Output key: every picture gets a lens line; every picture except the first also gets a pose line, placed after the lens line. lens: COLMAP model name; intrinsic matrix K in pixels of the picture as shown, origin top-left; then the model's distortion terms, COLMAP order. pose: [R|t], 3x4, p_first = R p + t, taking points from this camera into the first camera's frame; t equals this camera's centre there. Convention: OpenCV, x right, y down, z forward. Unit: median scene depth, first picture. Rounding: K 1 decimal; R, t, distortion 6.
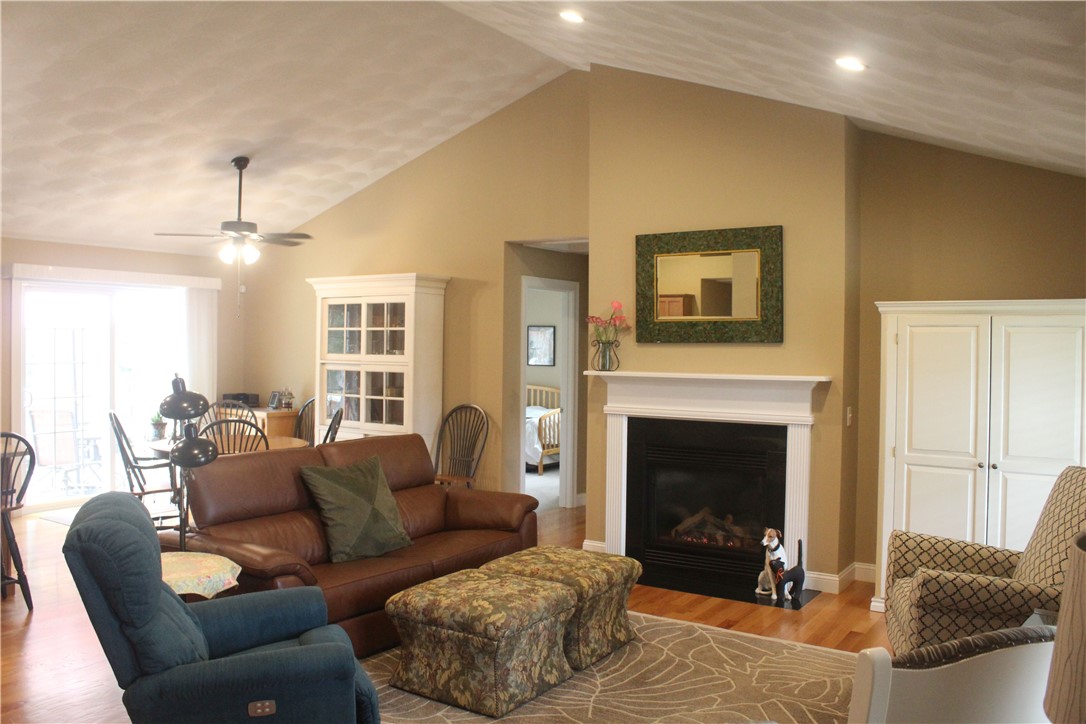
lens RADIAL K [[900.5, 0, 544.6], [0, 900.5, 358.1], [0, 0, 1]] dist [-0.096653, 0.010265]
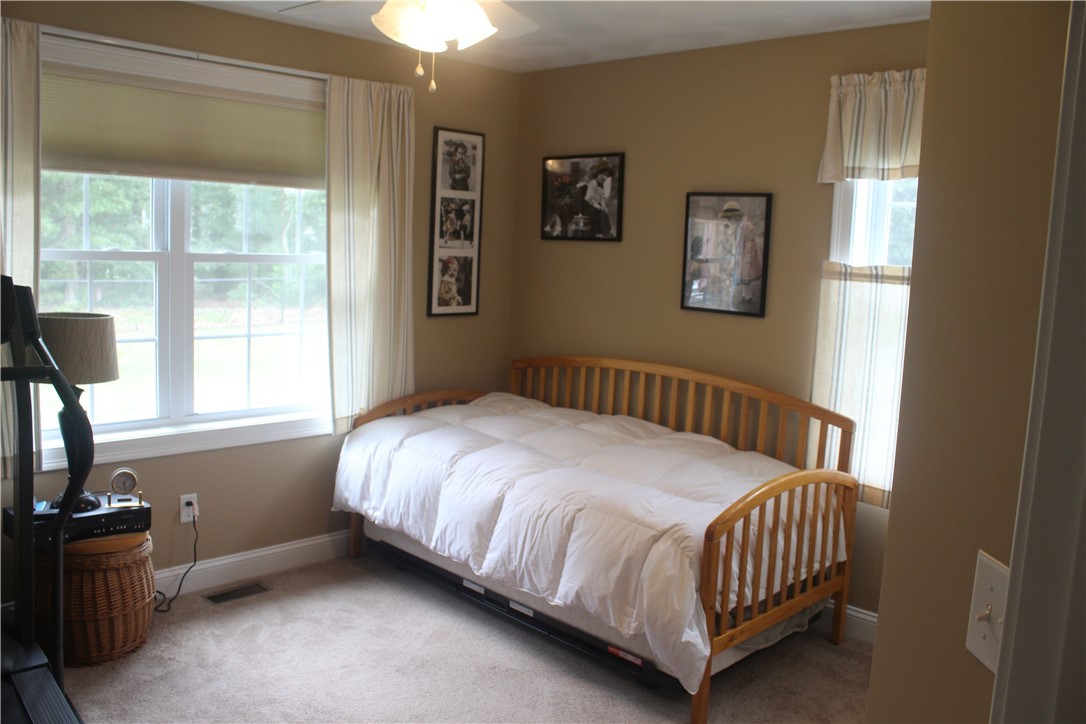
lens RADIAL K [[900.5, 0, 542.9], [0, 900.5, 360.0], [0, 0, 1]] dist [-0.096653, 0.010265]
pose [[0.981109, 0.053126, -0.186018, -0.007002], [-0.031178, 0.992406, 0.118987, -0.012311], [0.190927, -0.110940, 0.975315, 0.727150]]
